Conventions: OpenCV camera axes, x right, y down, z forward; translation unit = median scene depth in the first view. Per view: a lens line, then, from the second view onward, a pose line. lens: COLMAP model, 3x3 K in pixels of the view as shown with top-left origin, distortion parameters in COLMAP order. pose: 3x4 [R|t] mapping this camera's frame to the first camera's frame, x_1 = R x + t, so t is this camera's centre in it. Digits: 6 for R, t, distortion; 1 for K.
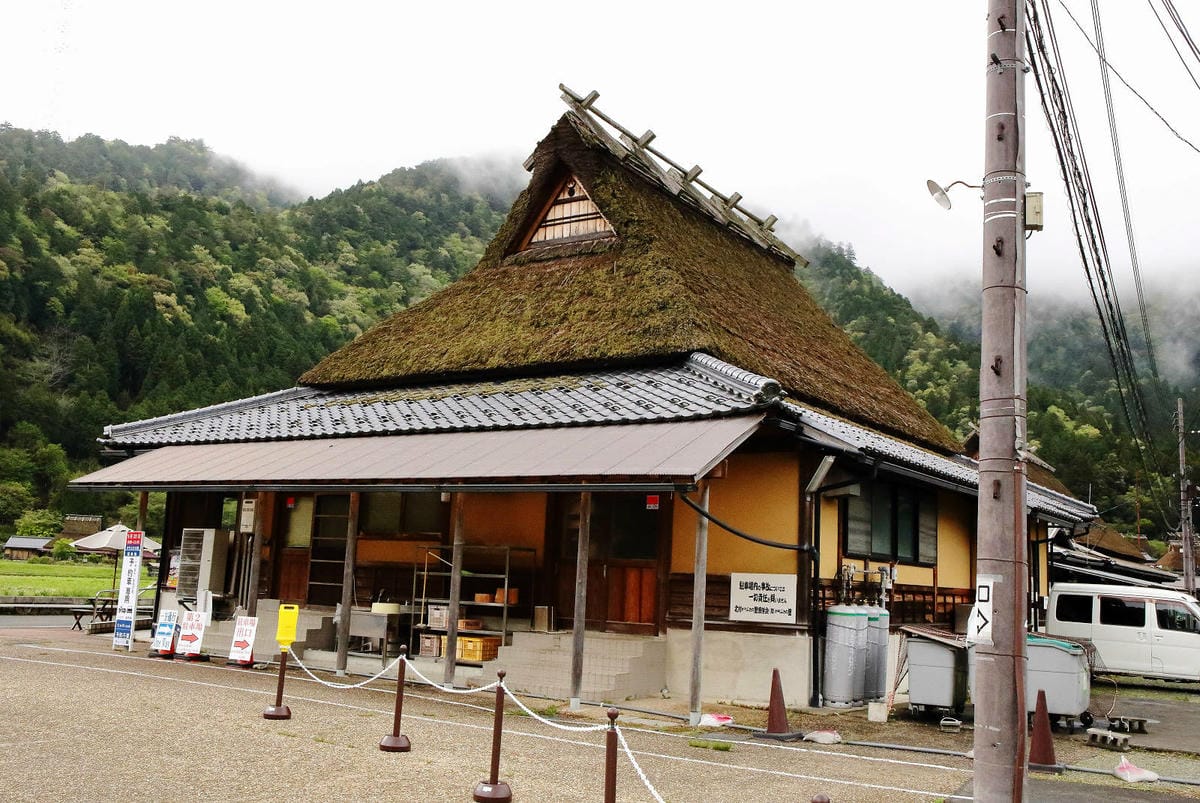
lens RADIAL K [[1151.5, 0, 600.0], [0, 1151.5, 401.5], [0, 0, 1]] dist [-0.138723, -0.001297]
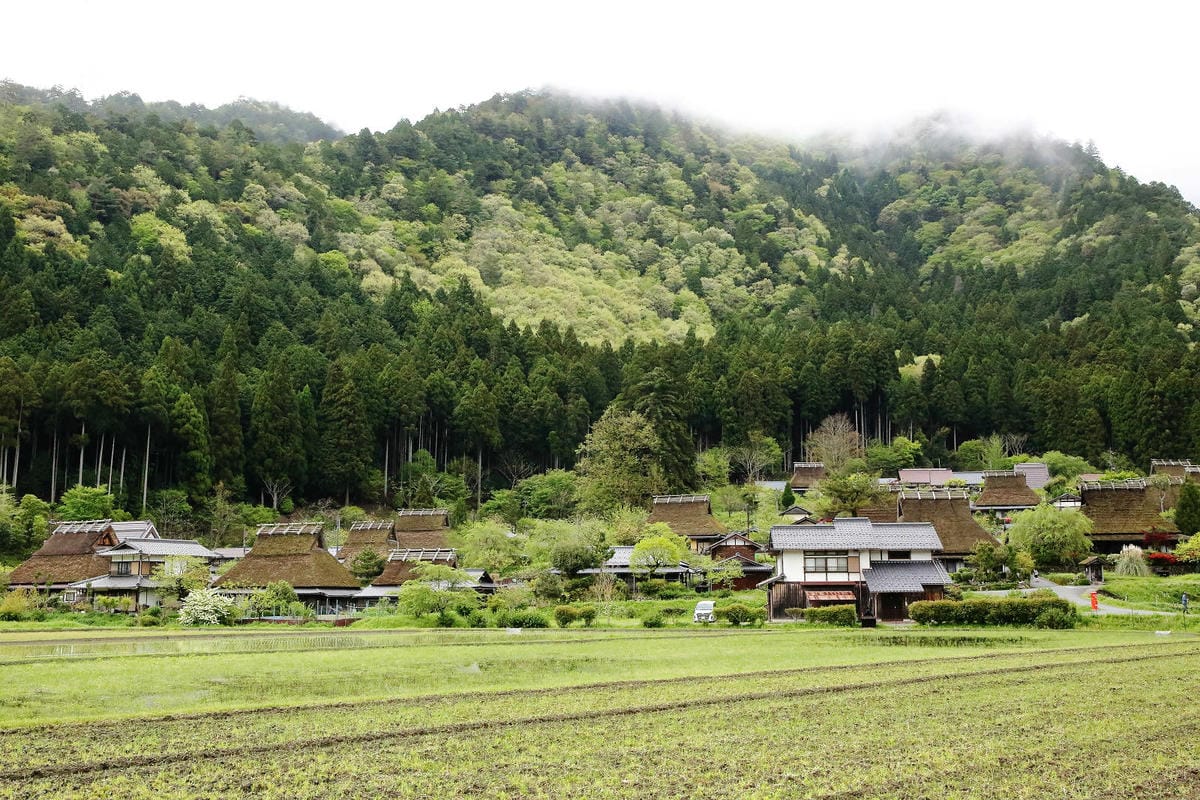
lens RADIAL K [[1232.2, 0, 600.0], [0, 1232.2, 400.0], [0, 0, 1]] dist [-0.042623, 0.012506]
pose [[0.979442, -0.075976, -0.186871, 0.053195], [0.075159, 0.997106, -0.011461, 0.032129], [0.187201, -0.002819, 0.982318, 0.191200]]
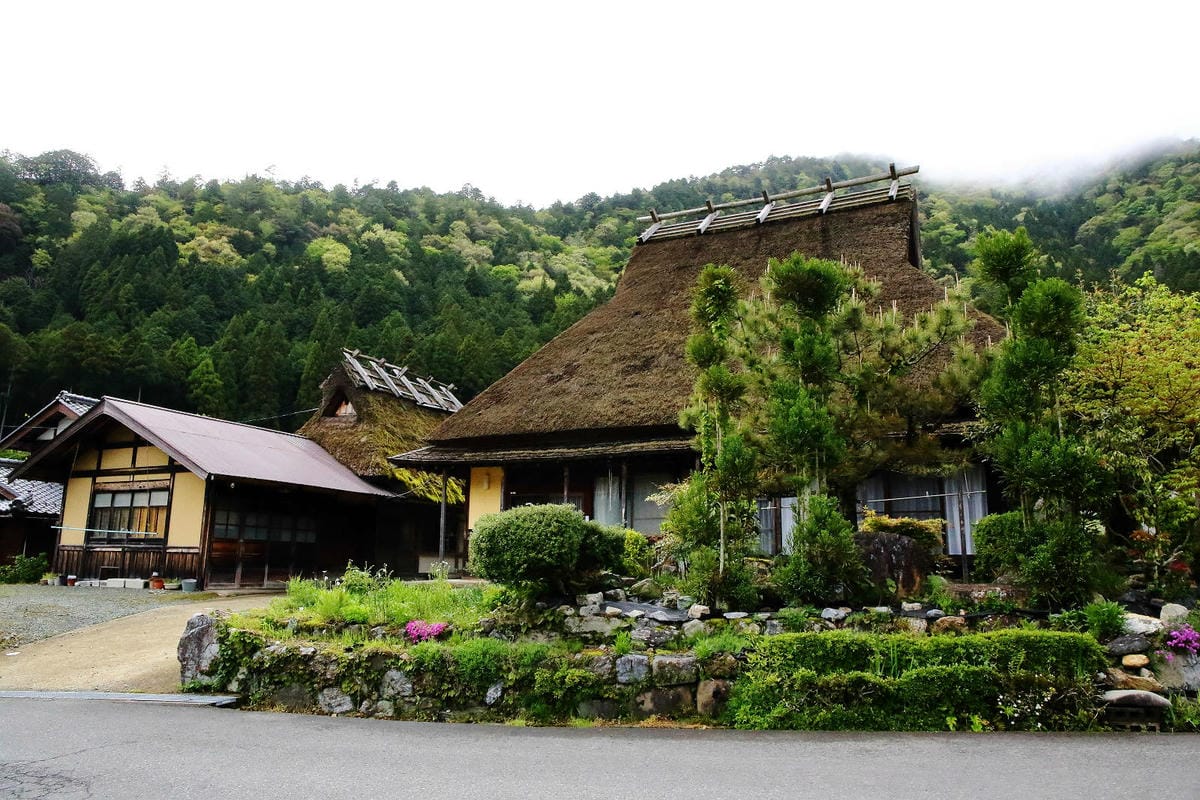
lens RADIAL K [[820.6, 0, 600.0], [0, 820.6, 400.0], [0, 0, 1]] dist [-0.103272, 0.087525]
pose [[0.850886, -0.138465, -0.506775, 0.081724], [0.107143, 0.990104, -0.090630, 0.063547], [0.514309, 0.022819, 0.857301, 0.393861]]
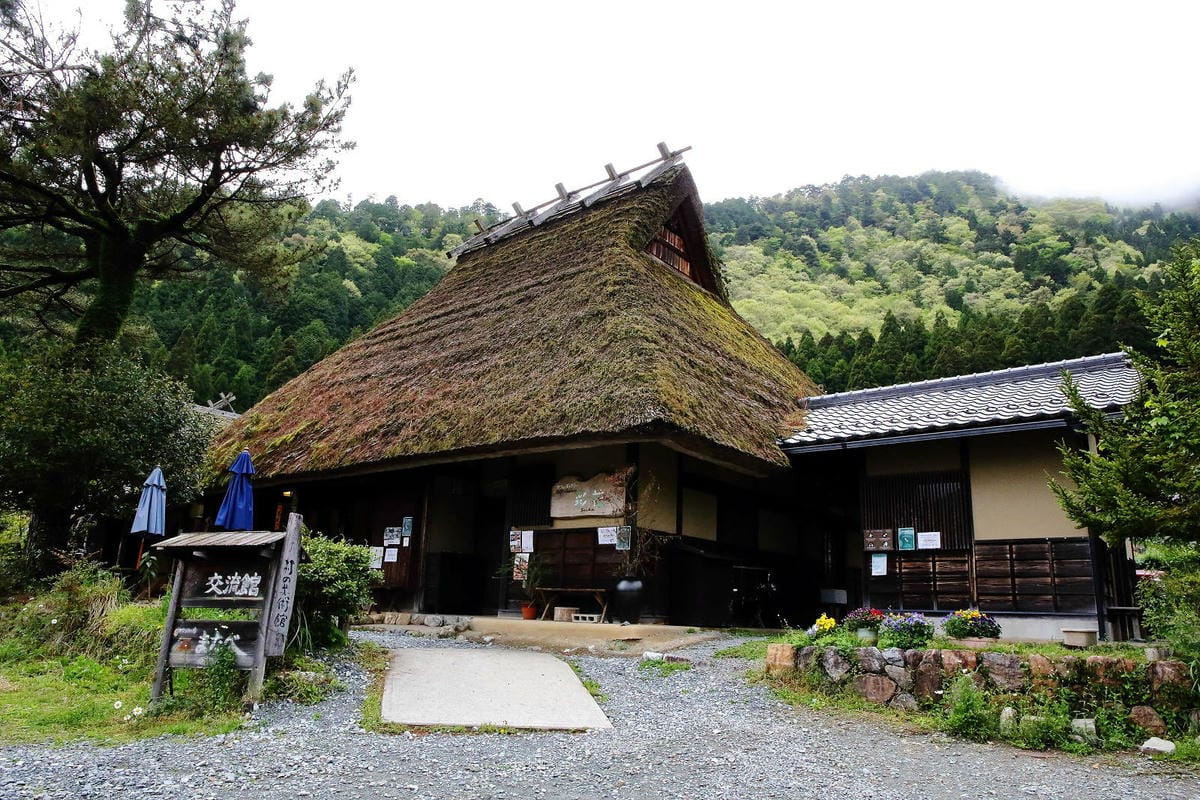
lens RADIAL K [[820.6, 0, 600.0], [0, 820.6, 400.0], [0, 0, 1]] dist [-0.103272, 0.087525]
pose [[0.778752, -0.175114, -0.602395, 0.082997], [0.091517, 0.981689, -0.167065, 0.070051], [0.620620, 0.074973, 0.780519, 0.484575]]
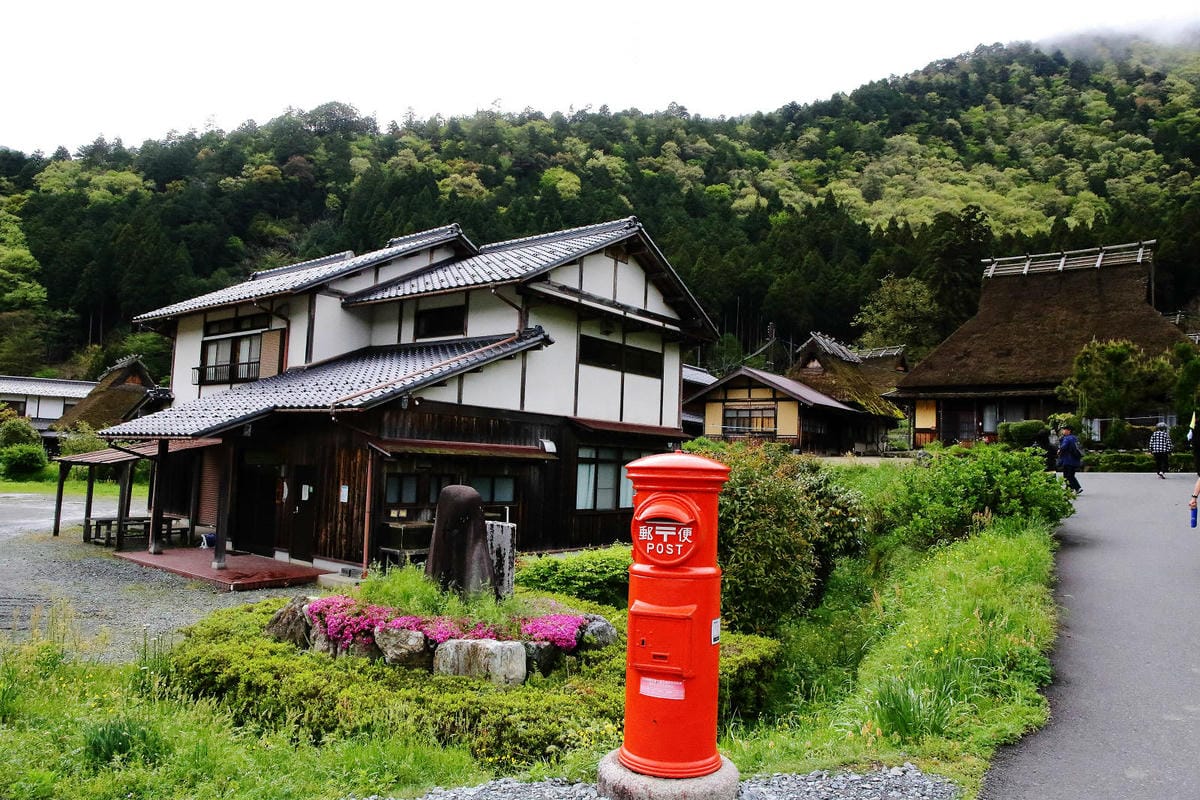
lens RADIAL K [[820.6, 0, 600.0], [0, 820.6, 400.0], [0, 0, 1]] dist [-0.103272, 0.087525]
pose [[0.720766, -0.070683, -0.689566, 0.088422], [0.101604, 0.994816, 0.004229, 0.059779], [0.685692, -0.073111, 0.724211, 0.351432]]
